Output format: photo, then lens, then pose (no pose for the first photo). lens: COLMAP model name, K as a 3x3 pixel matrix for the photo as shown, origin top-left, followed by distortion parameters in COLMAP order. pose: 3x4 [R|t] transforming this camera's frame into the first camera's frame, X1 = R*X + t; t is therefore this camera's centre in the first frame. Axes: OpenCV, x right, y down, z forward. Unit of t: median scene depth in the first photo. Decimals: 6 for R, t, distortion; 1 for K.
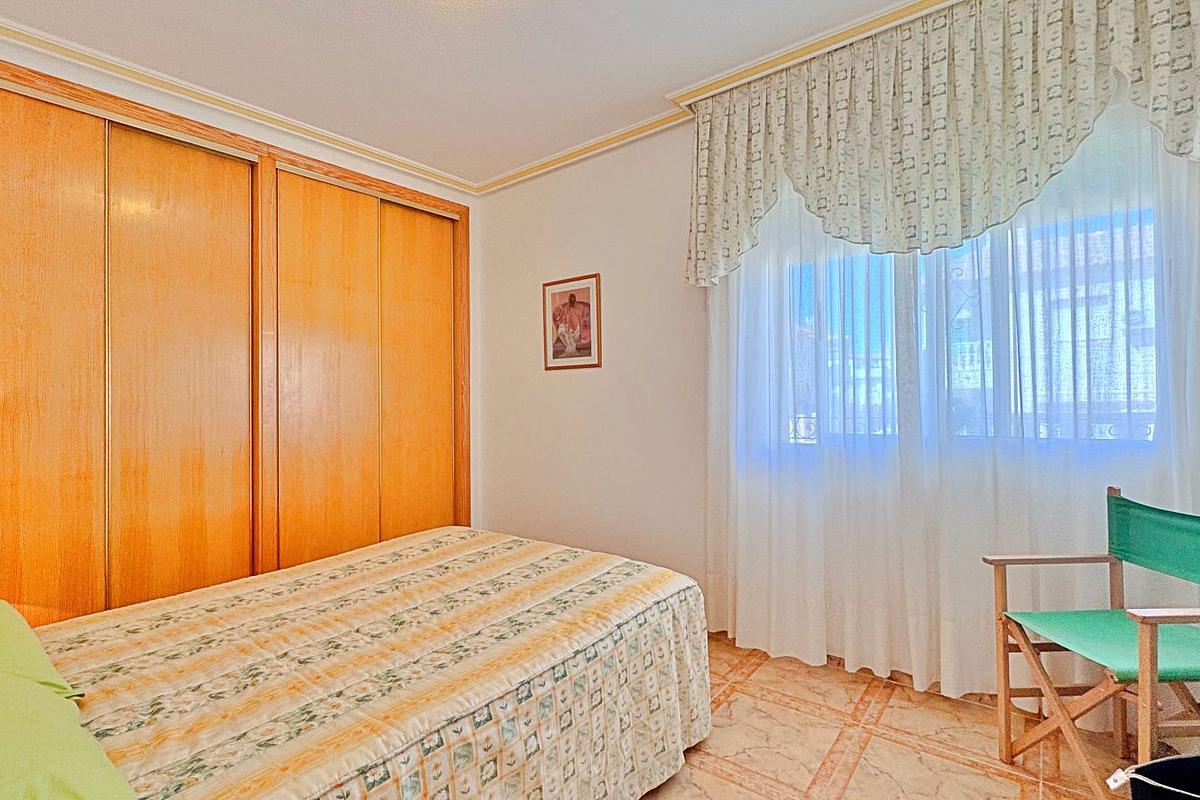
lens RADIAL K [[578.5, 0, 600.4], [0, 578.5, 398.0], [0, 0, 1]] dist [0.001737, 0.001345]
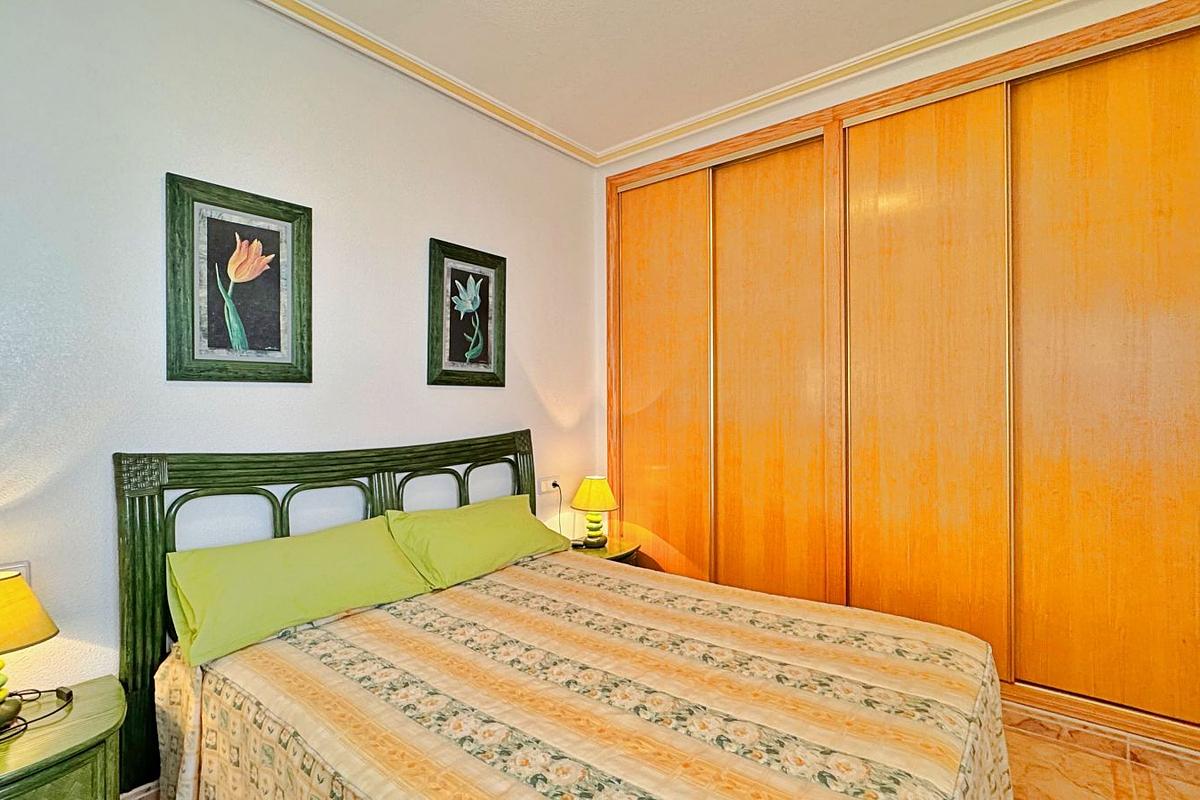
lens RADIAL K [[578.5, 0, 601.7], [0, 578.5, 393.2], [0, 0, 1]] dist [0.001737, 0.001345]
pose [[-0.023175, 0.006243, -0.999712, 0.405953], [-0.000220, 0.999980, 0.006250, -0.016723], [0.999731, 0.000365, -0.023173, 0.891287]]
